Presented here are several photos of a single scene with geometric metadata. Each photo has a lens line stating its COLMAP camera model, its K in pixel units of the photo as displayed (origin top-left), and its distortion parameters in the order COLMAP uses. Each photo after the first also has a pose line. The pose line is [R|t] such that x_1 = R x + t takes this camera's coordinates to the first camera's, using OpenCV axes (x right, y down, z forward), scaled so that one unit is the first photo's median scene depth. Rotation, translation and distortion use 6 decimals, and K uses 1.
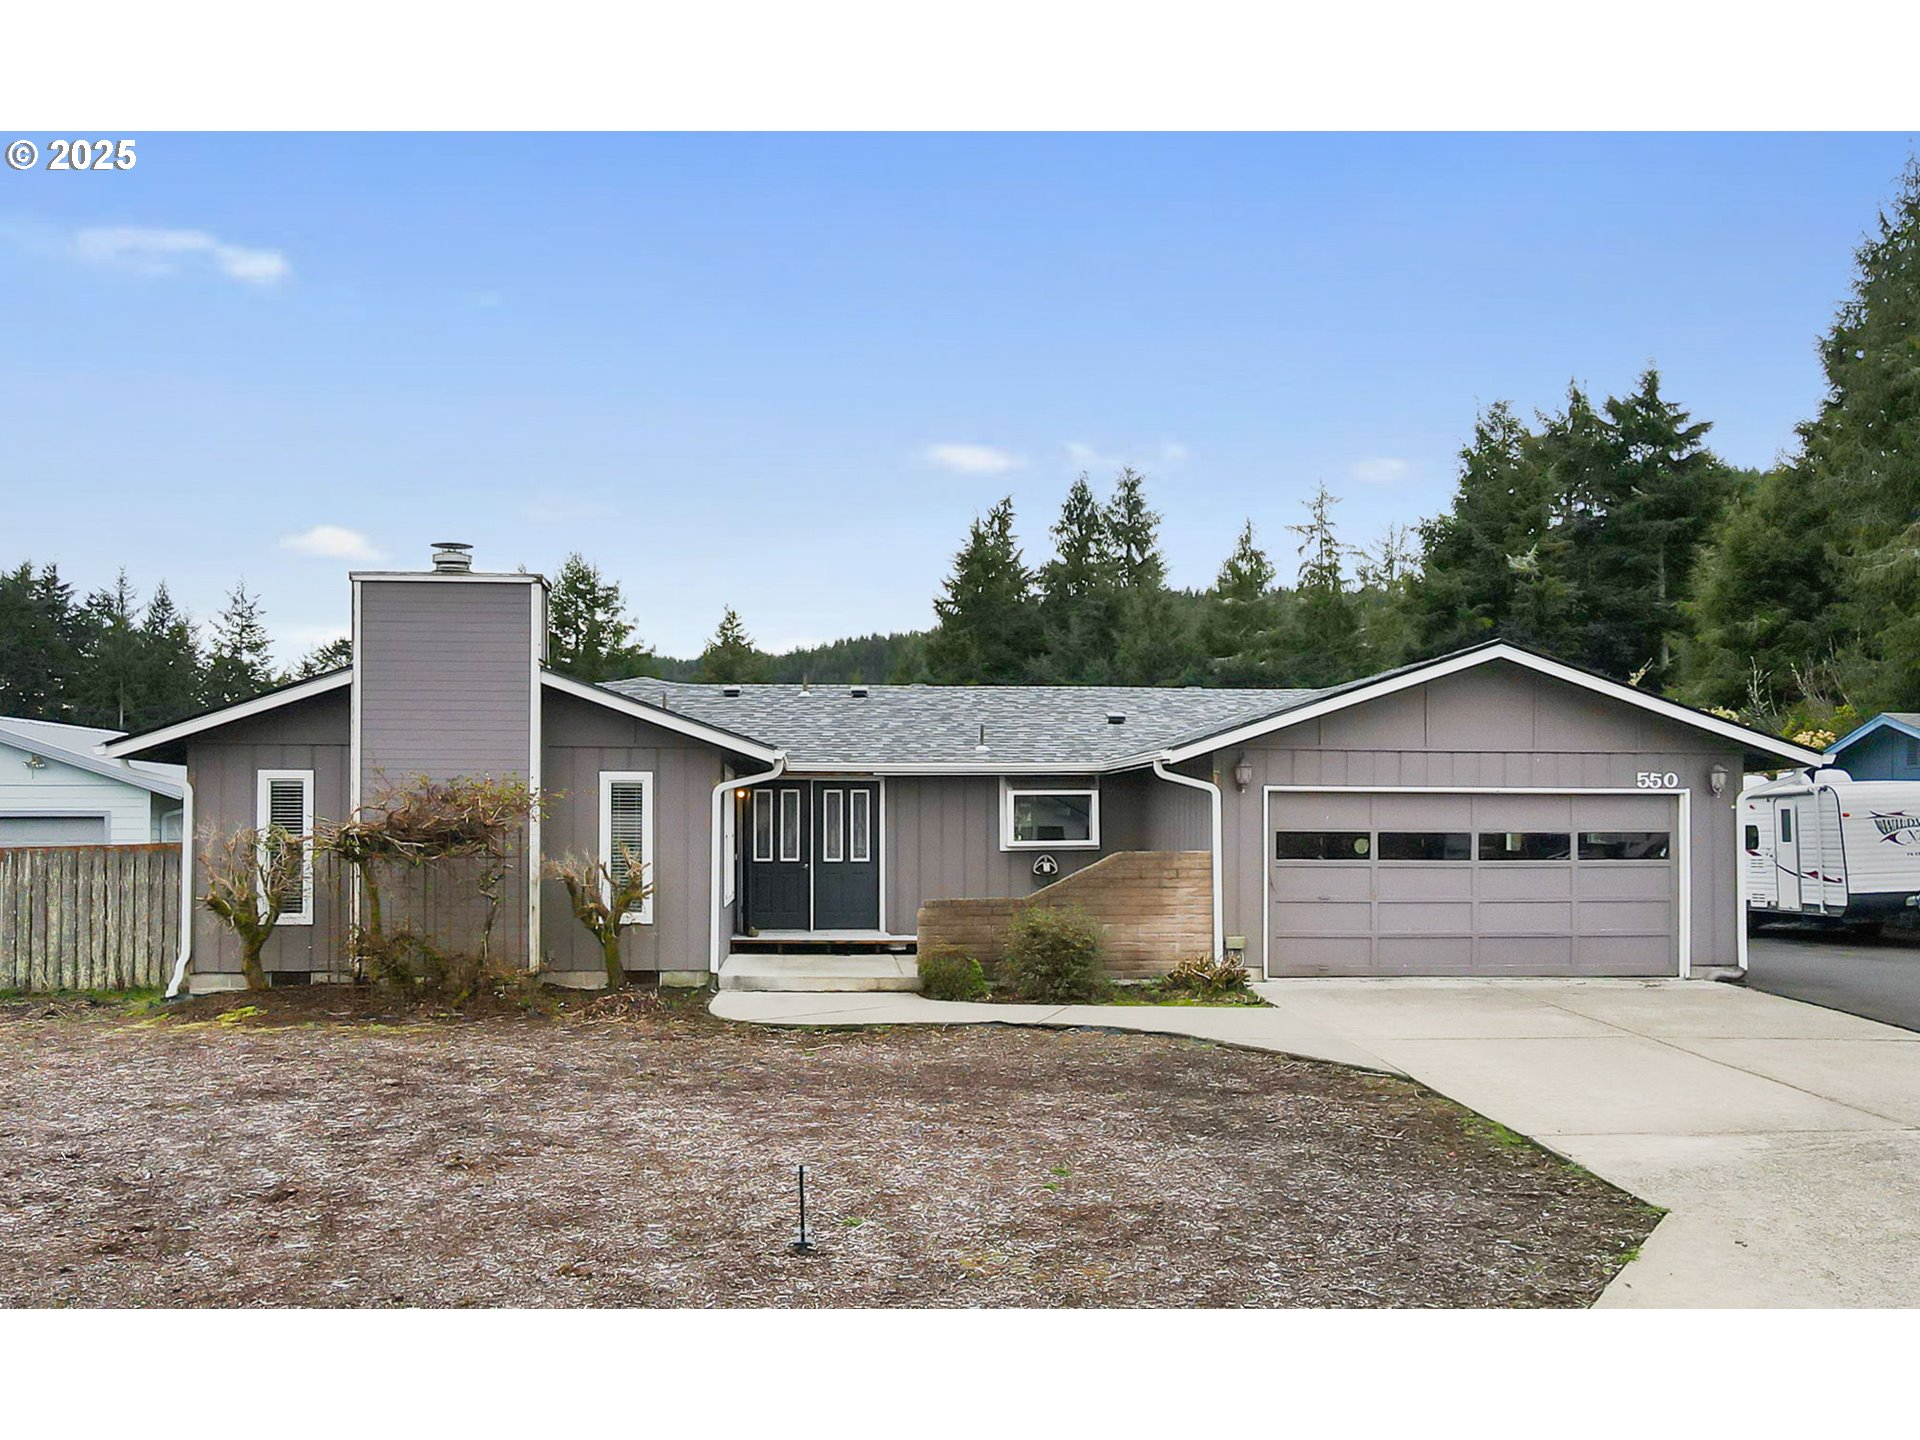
lens RADIAL K [[1797.1, 0, 957.9], [0, 1797.1, 761.9], [0, 0, 1]] dist [-0.011973, -0.001585]
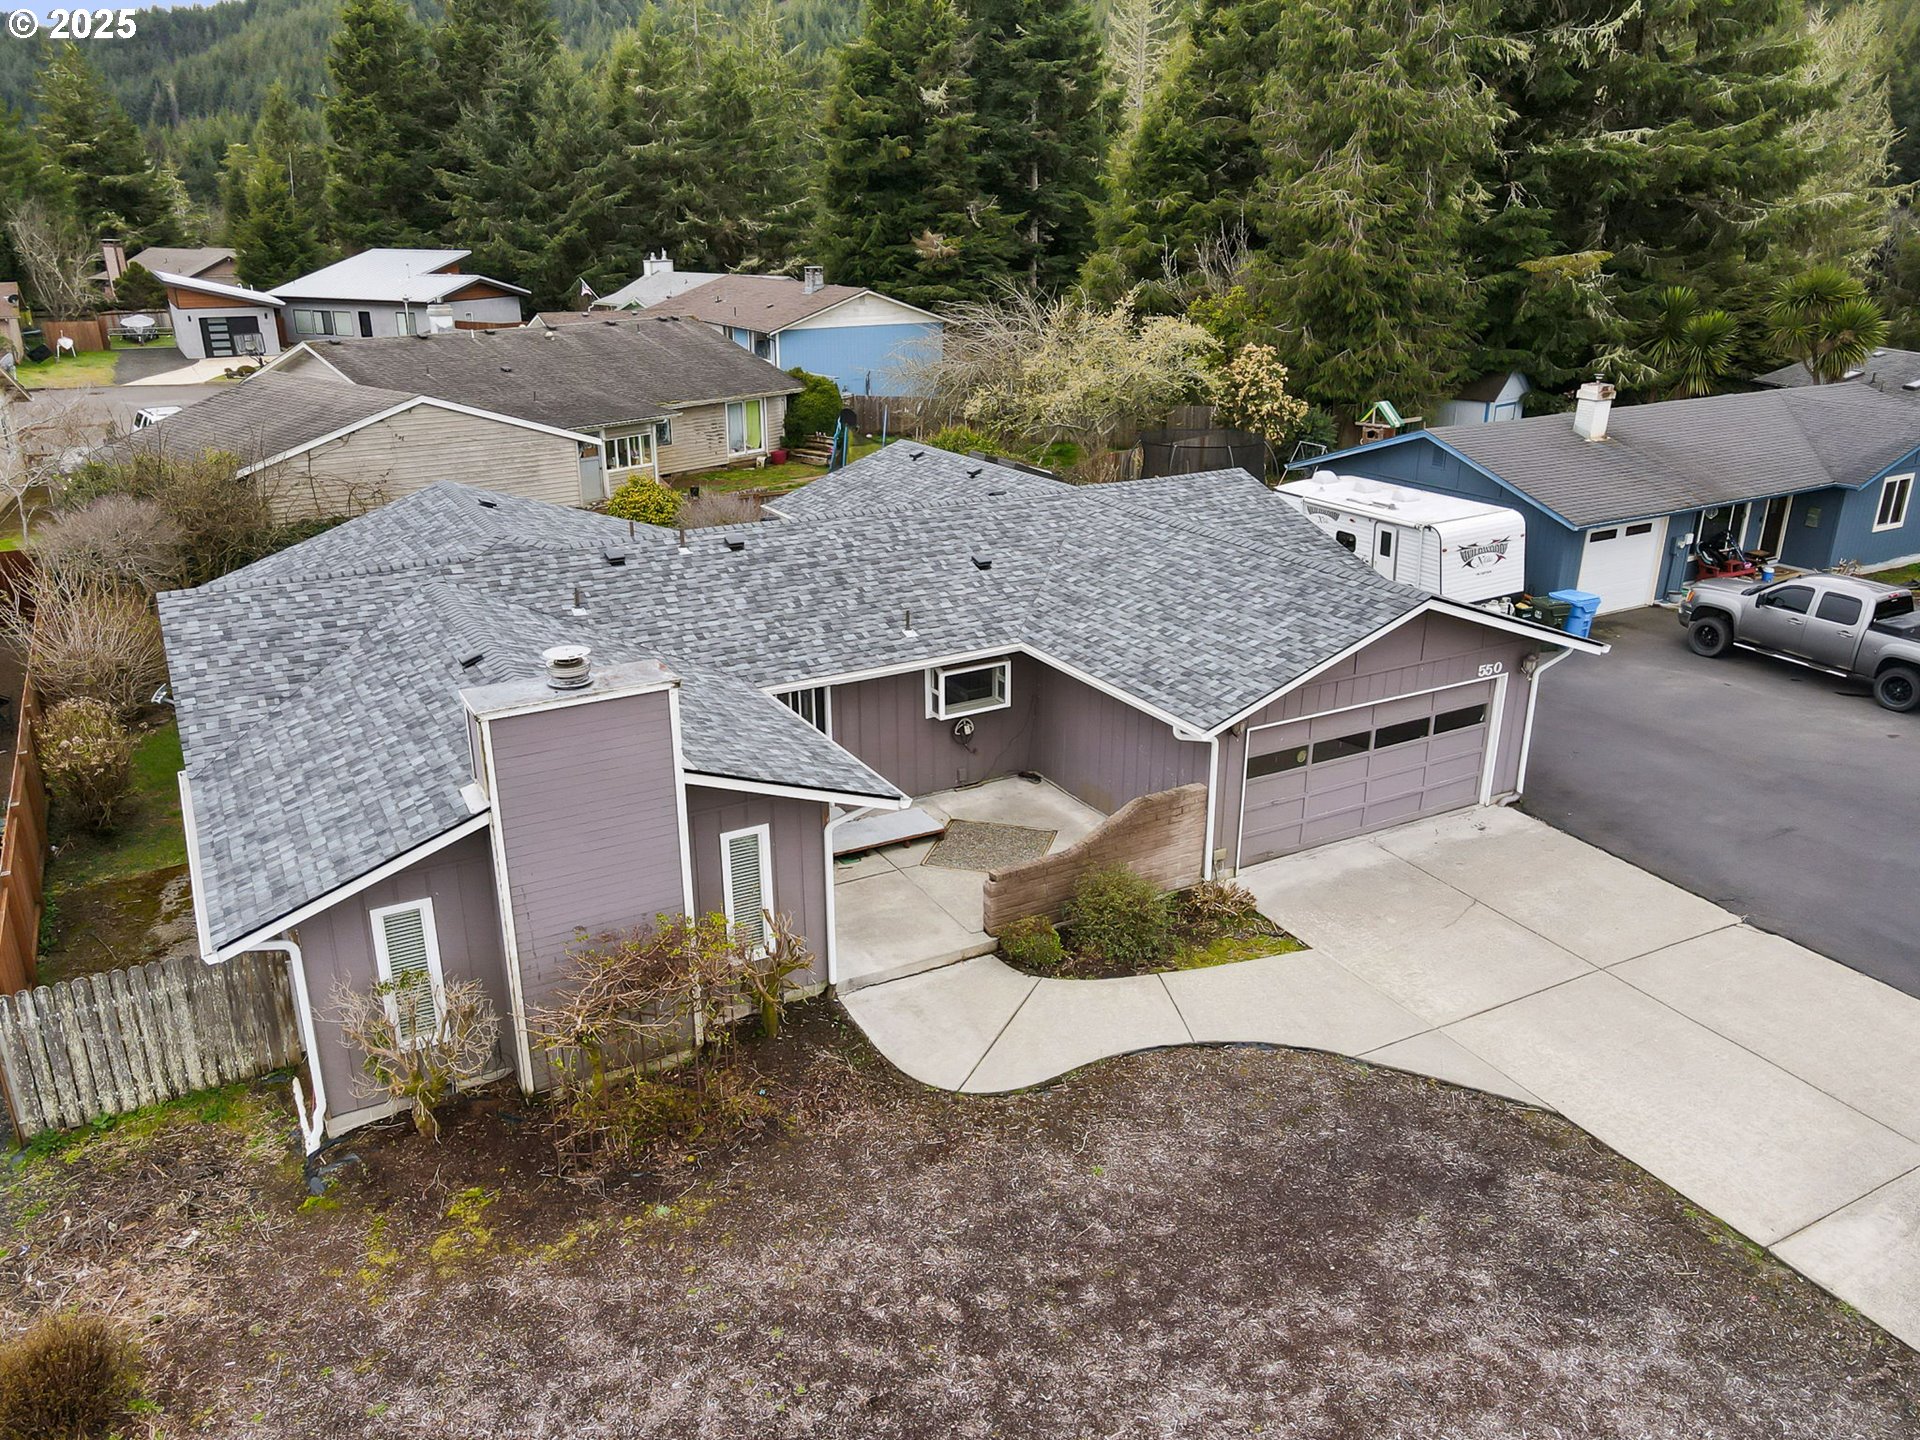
lens RADIAL K [[1449.5, 0, 960.0], [0, 1449.5, 720.0], [0, 0, 1]] dist [-0.013996, 0.001536]
pose [[0.908773, -0.142049, 0.392369, -0.364186], [-0.015929, 0.927784, 0.372778, -0.335160], [-0.416986, -0.345021, 0.840882, 0.277521]]
